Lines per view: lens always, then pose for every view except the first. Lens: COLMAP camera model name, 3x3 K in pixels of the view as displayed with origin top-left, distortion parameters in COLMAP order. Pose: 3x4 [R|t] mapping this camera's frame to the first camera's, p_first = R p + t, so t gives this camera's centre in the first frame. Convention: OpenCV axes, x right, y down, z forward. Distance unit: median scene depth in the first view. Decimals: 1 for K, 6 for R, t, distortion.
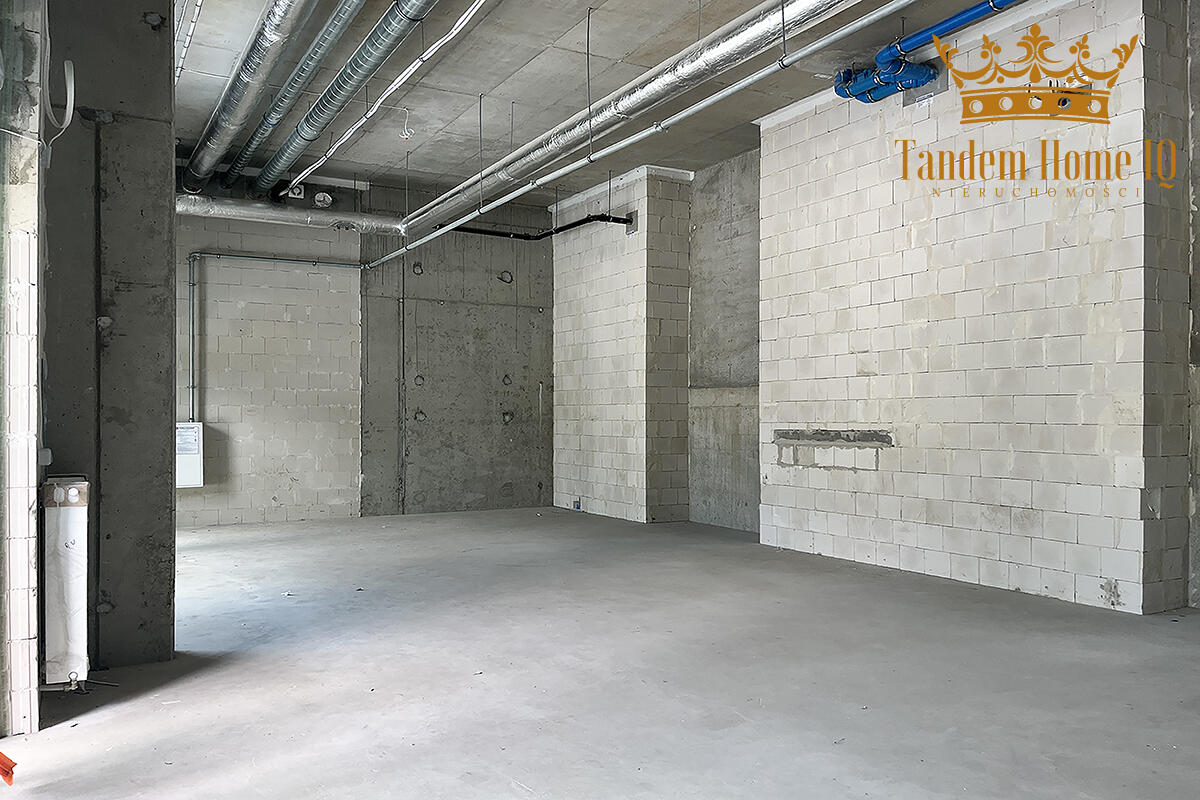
lens RADIAL K [[941.1, 0, 599.6], [0, 941.1, 411.4], [0, 0, 1]] dist [0.055612, -0.013950]
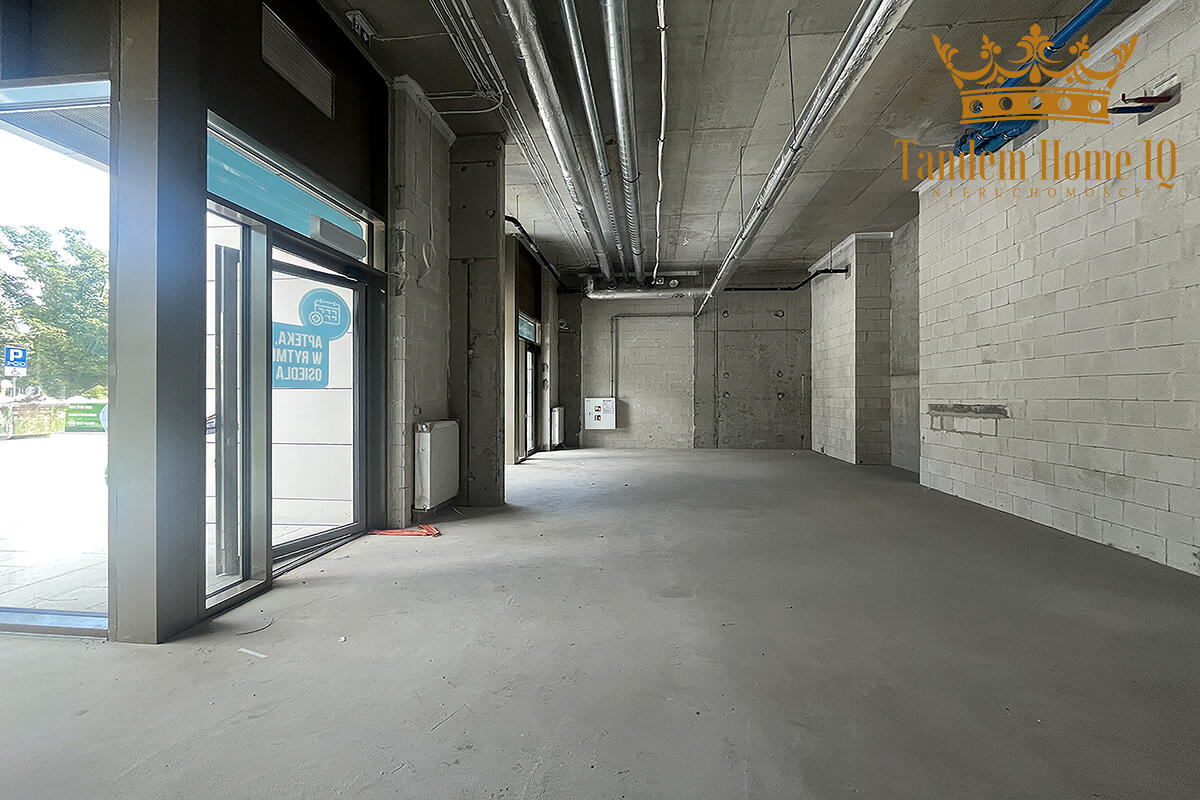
lens RADIAL K [[492.0, 0, 602.3], [0, 492.0, 389.6], [0, 0, 1]] dist [0.007777, 0.000091]
pose [[0.819799, -0.006946, -0.572609, 0.203425], [0.002204, 0.999957, -0.008975, 0.003249], [0.572647, 0.006096, 0.819779, 0.116624]]
